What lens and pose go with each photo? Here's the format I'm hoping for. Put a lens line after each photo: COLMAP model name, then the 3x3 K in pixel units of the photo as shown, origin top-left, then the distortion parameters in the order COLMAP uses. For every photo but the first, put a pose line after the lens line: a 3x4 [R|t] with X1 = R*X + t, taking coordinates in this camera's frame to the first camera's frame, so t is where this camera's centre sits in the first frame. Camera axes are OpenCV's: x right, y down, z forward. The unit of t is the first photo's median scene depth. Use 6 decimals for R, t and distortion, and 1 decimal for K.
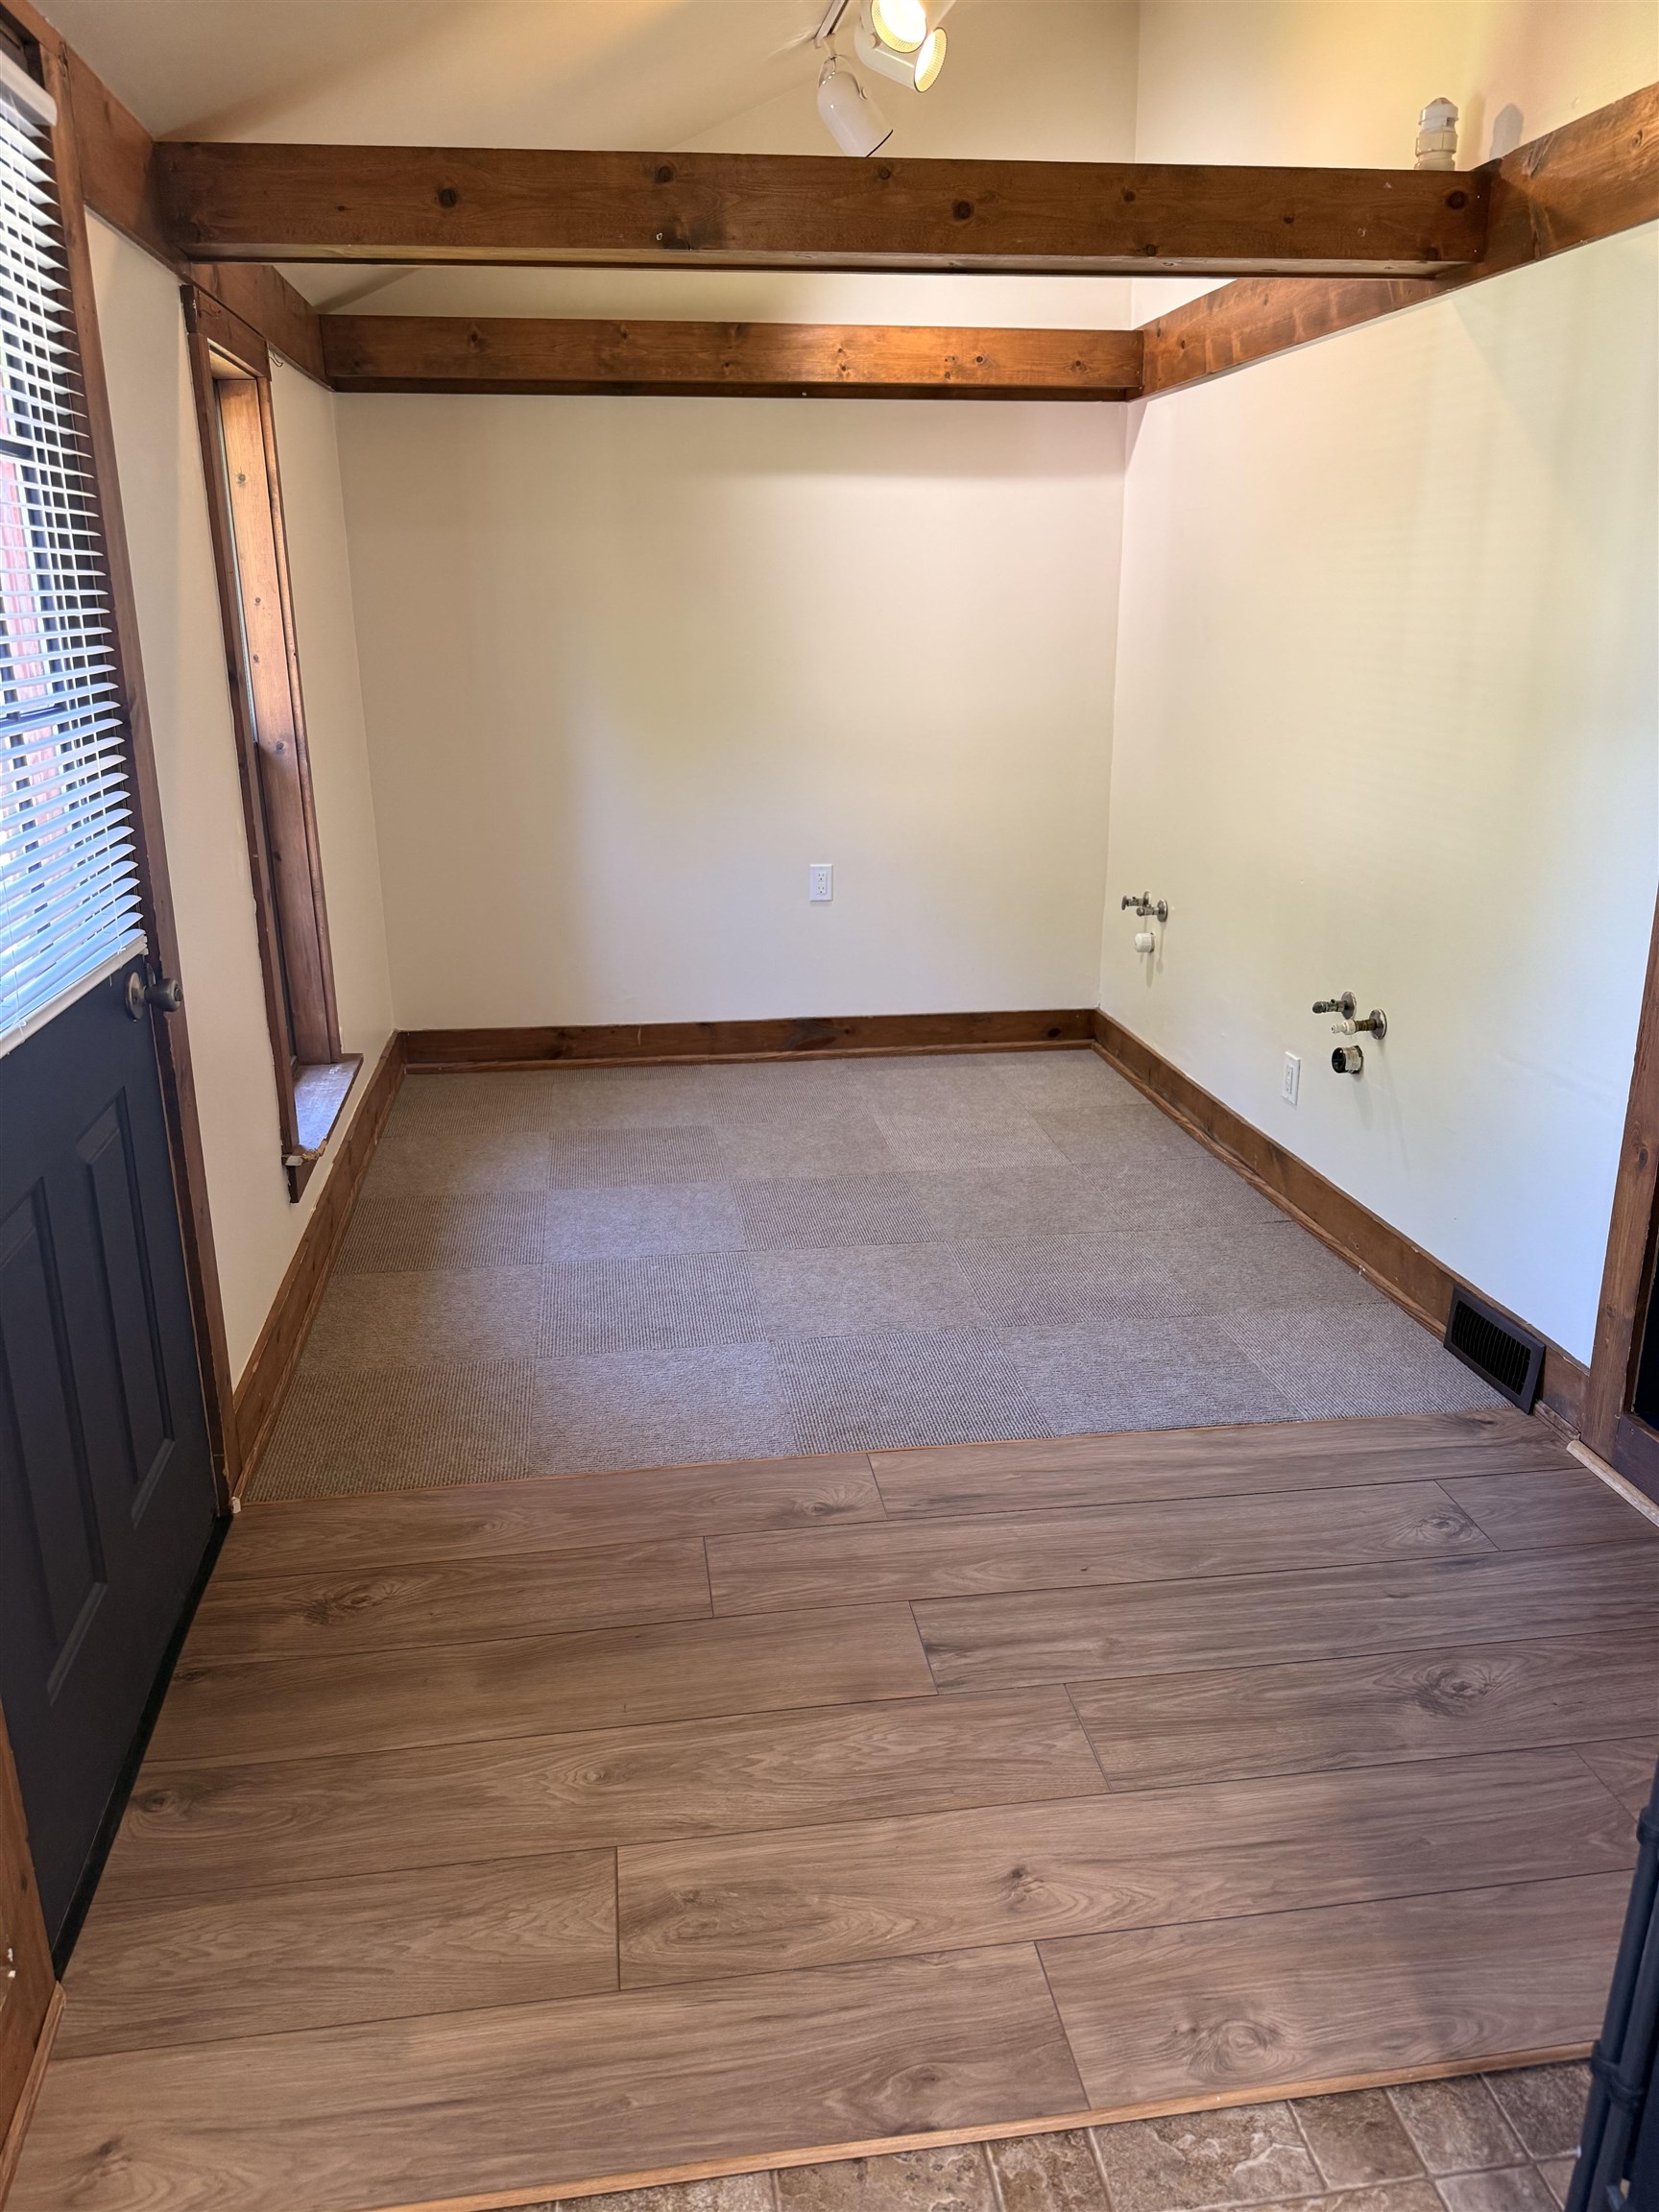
lens RADIAL K [[1634.9, 0, 829.5], [0, 1634.9, 1106.0], [0, 0, 1]] dist [0.000022, -0.001494]
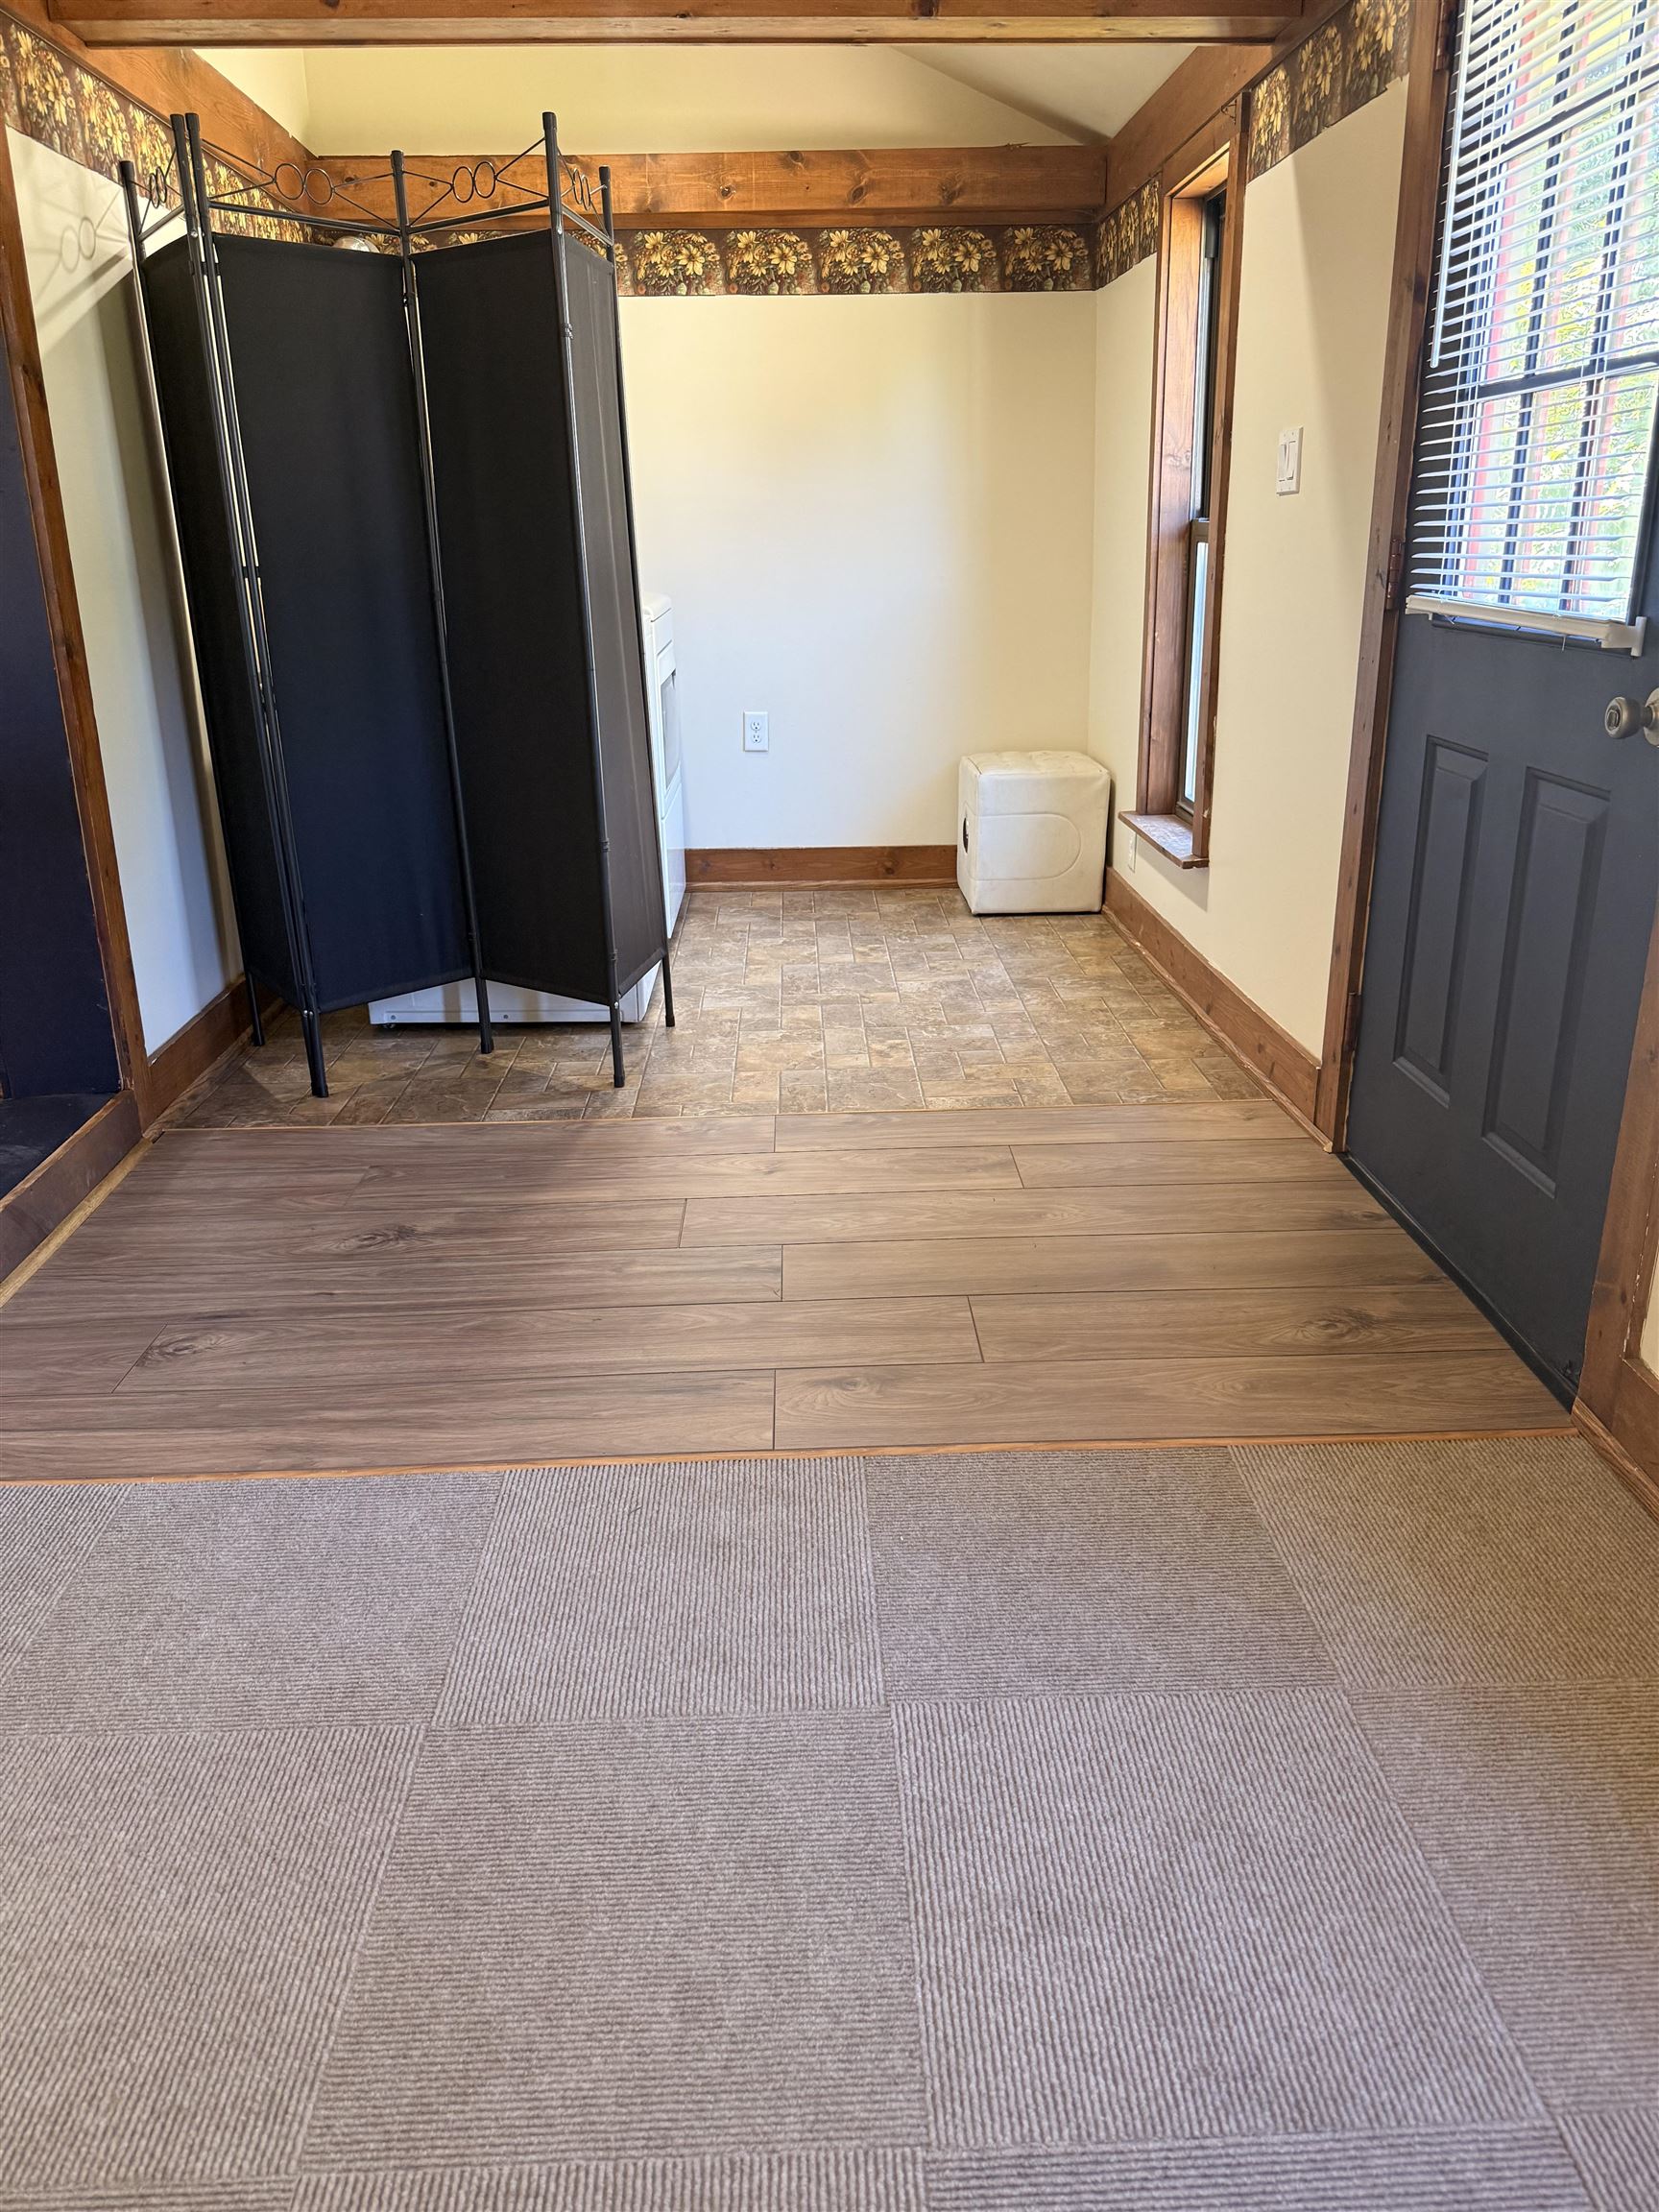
lens RADIAL K [[1539.4, 0, 829.5], [0, 1539.4, 1106.0], [0, 0, 1]] dist [0.084536, 0.000464]
pose [[-0.992702, -0.015695, 0.119566, -0.106961], [0.060121, 0.795077, 0.603521, -0.426626], [-0.104536, 0.606305, -0.788331, 1.855041]]
